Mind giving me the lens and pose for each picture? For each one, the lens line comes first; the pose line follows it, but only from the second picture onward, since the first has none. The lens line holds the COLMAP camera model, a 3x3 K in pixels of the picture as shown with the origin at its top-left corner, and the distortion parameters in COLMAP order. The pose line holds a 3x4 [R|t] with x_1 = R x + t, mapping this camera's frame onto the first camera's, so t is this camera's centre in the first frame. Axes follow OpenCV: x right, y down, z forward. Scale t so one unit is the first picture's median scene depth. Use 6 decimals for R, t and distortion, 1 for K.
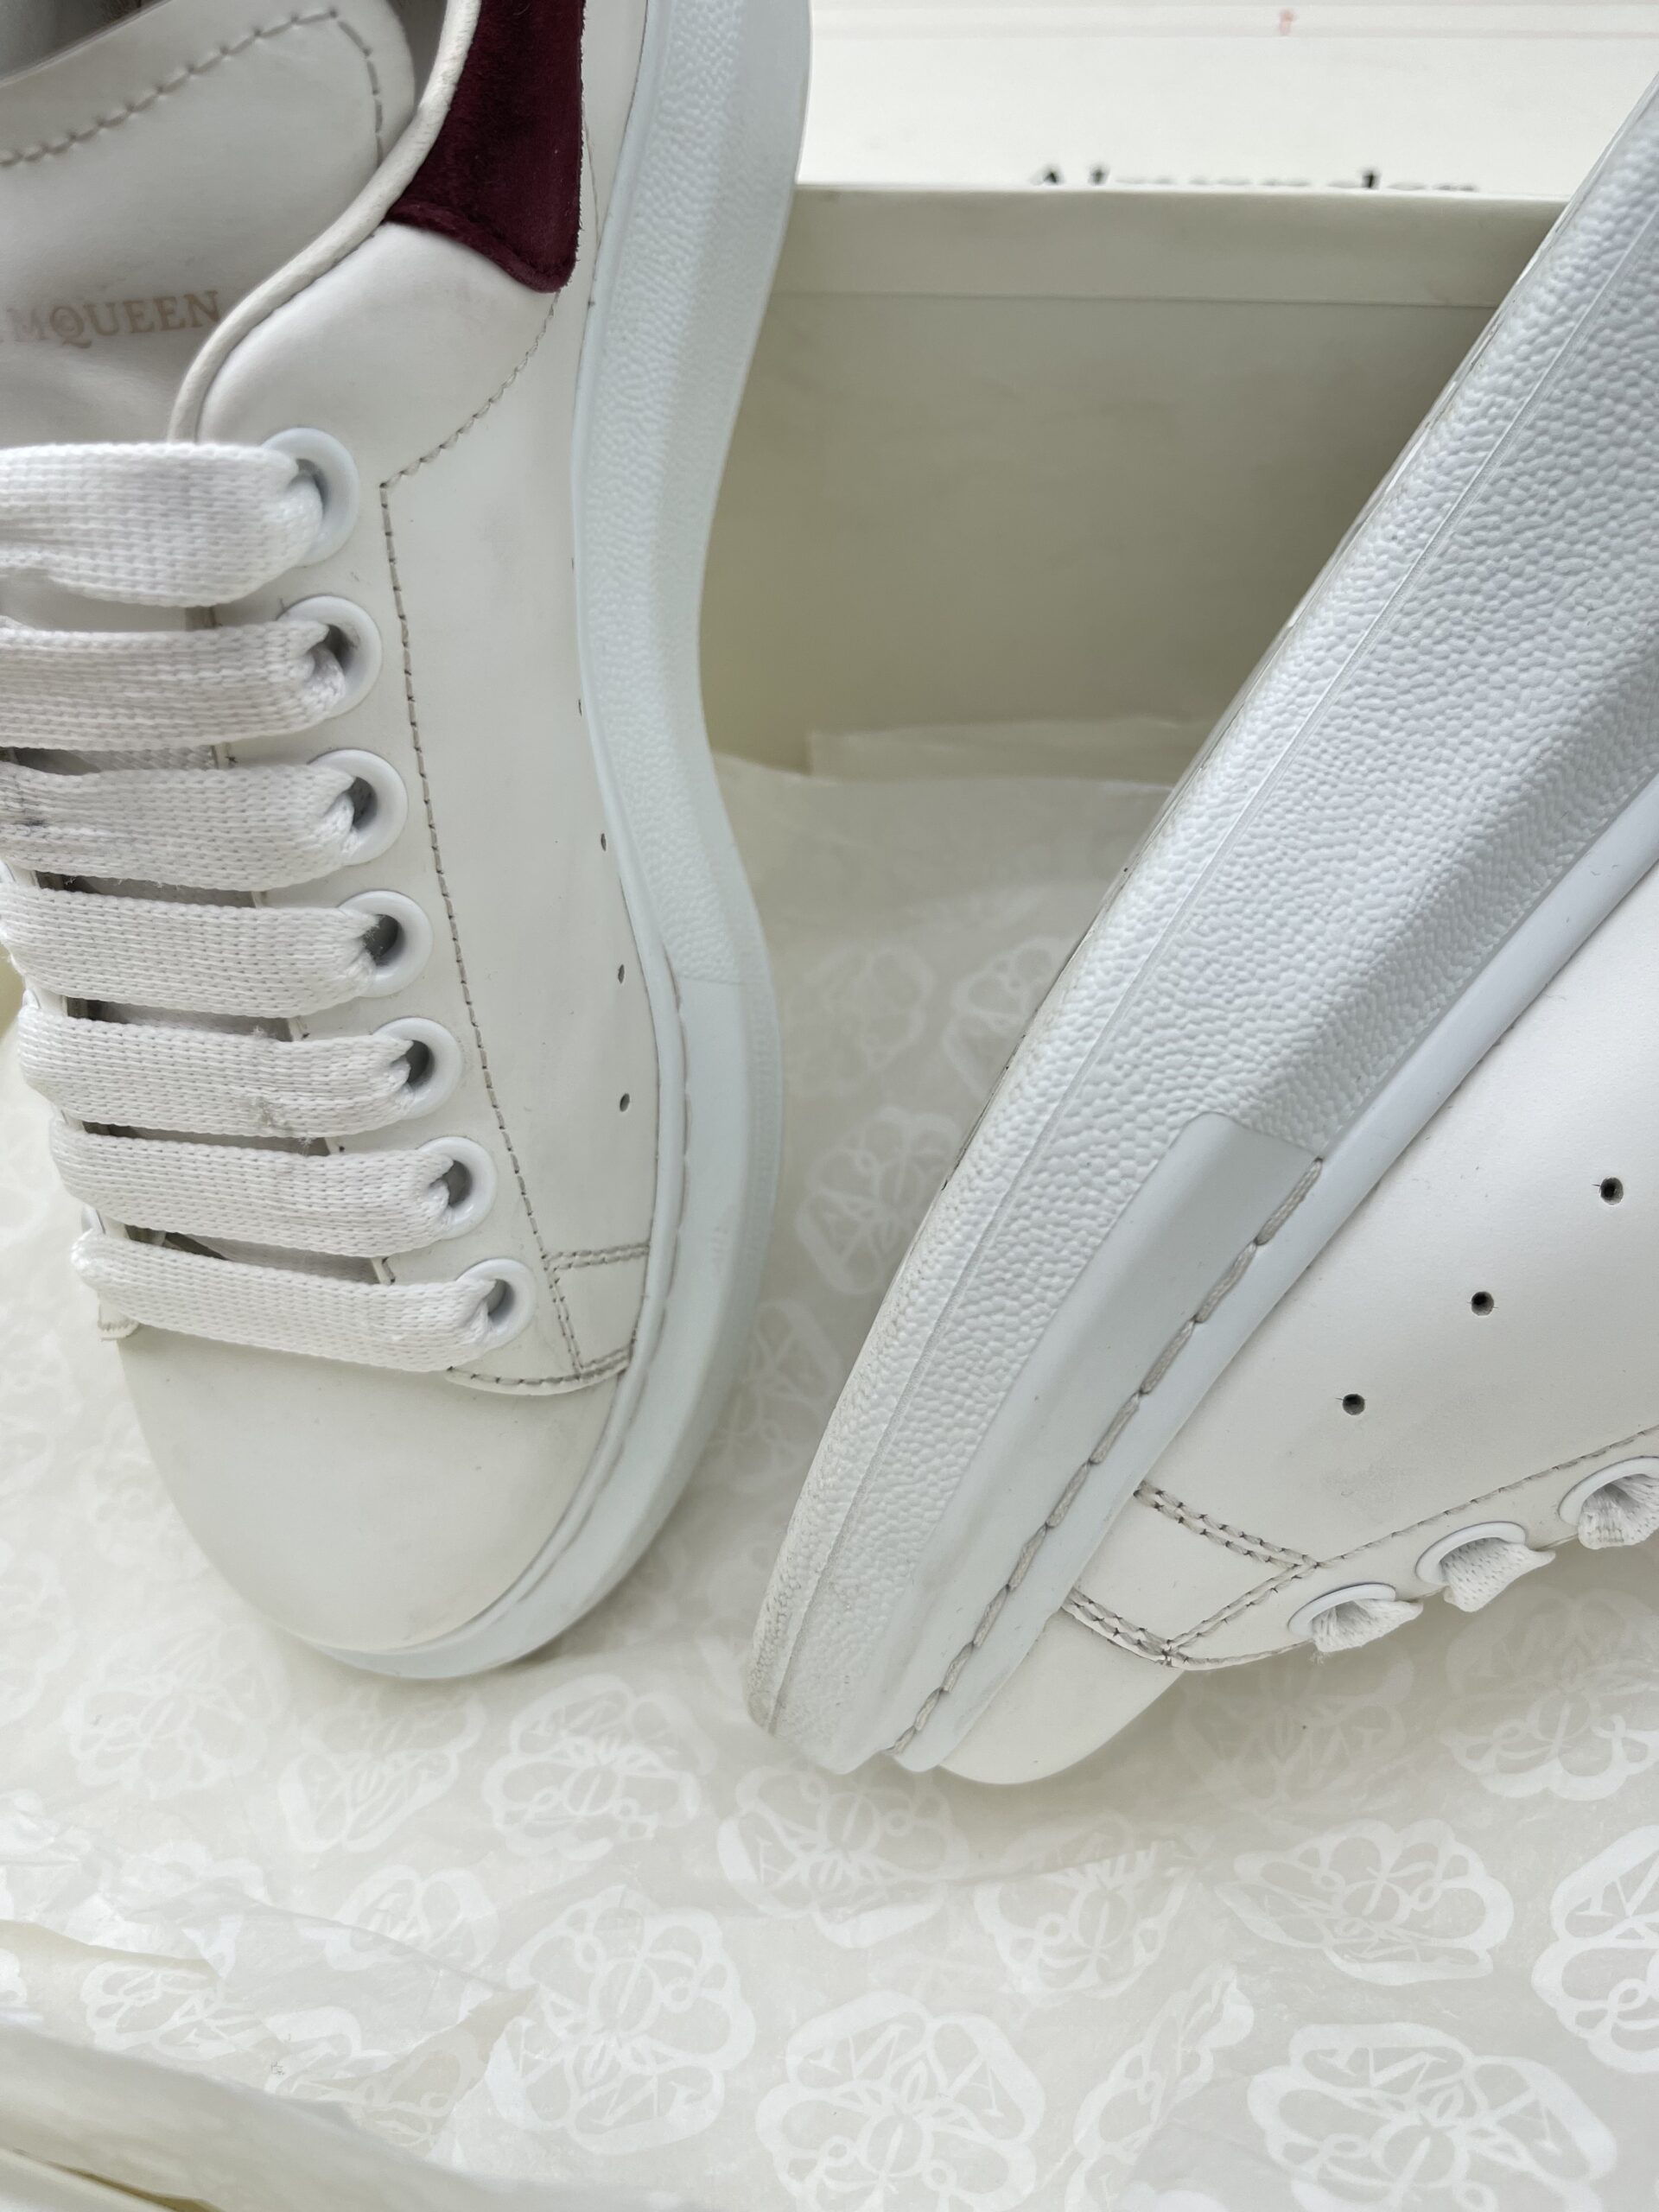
lens RADIAL K [[1855.0, 0, 749.1], [0, 1855.0, 1144.6], [0, 0, 1]] dist [0.031261, -0.091916]
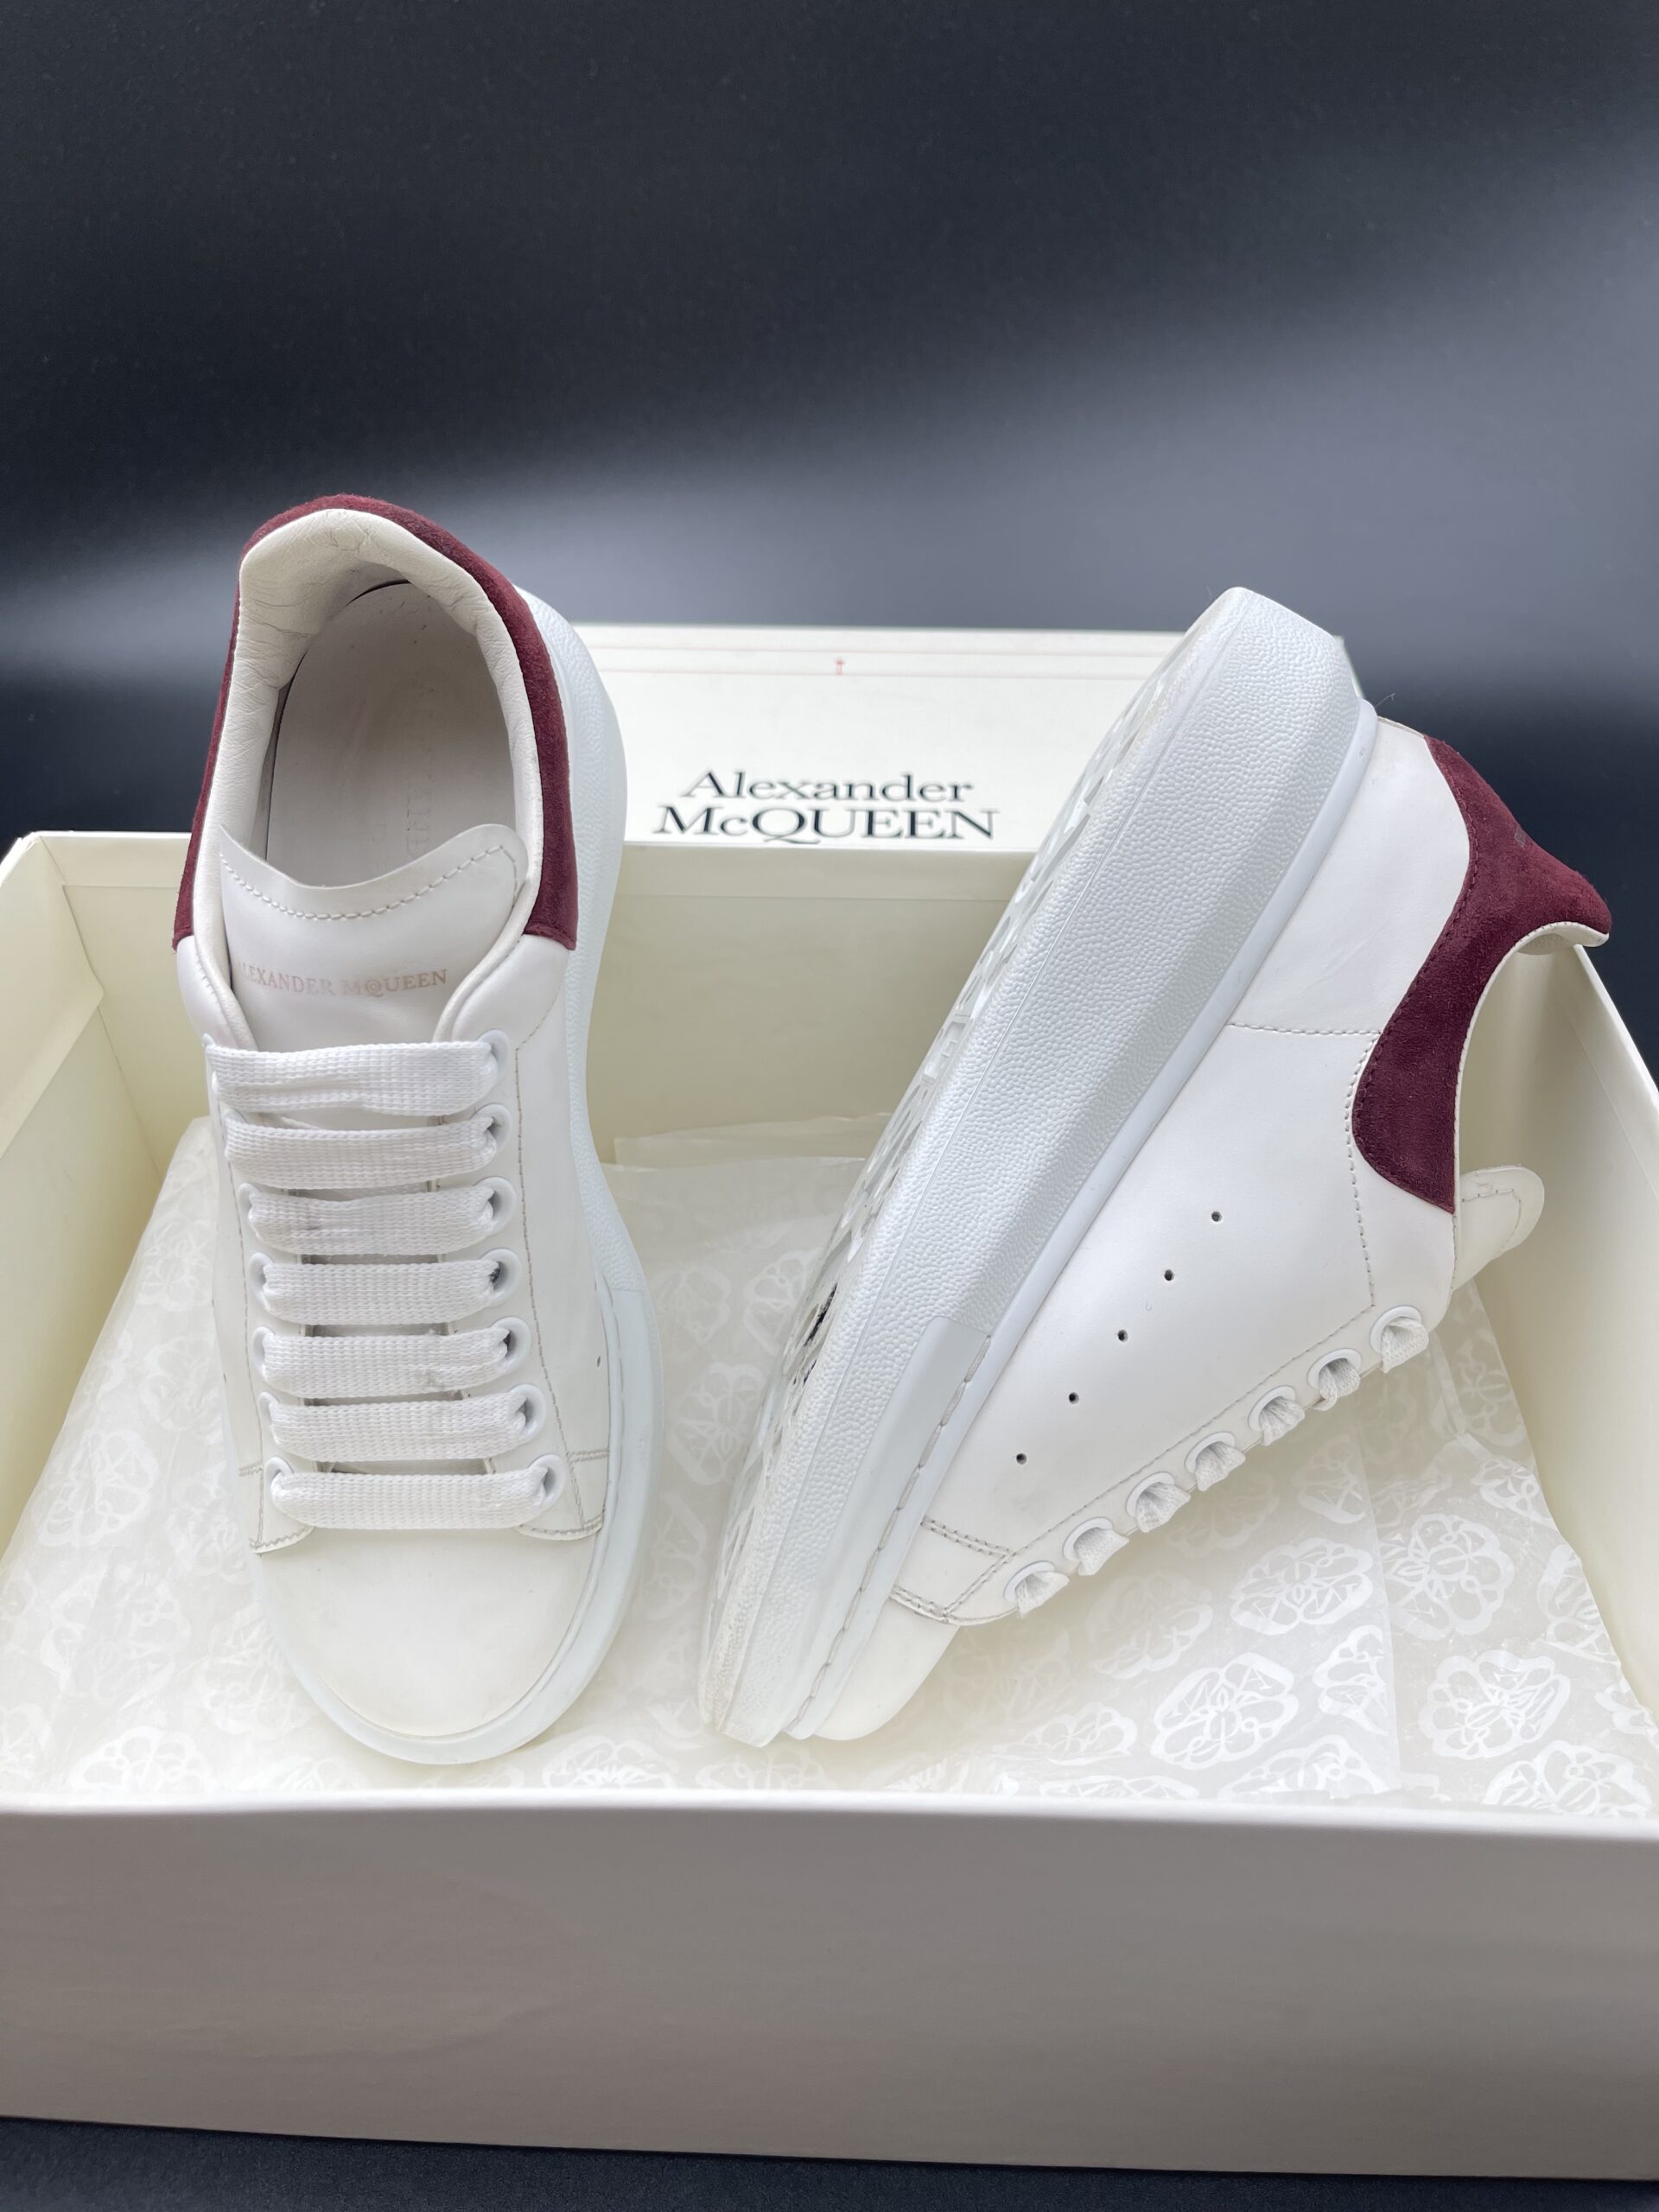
lens RADIAL K [[1724.6, 0, 829.5], [0, 1724.6, 1106.0], [0, 0, 1]] dist [-0.010038, -0.054617]
pose [[0.962517, -0.067636, 0.262653, -0.306239], [0.122062, 0.972817, -0.196797, 0.101074], [-0.242203, 0.221480, 0.944608, -0.718290]]
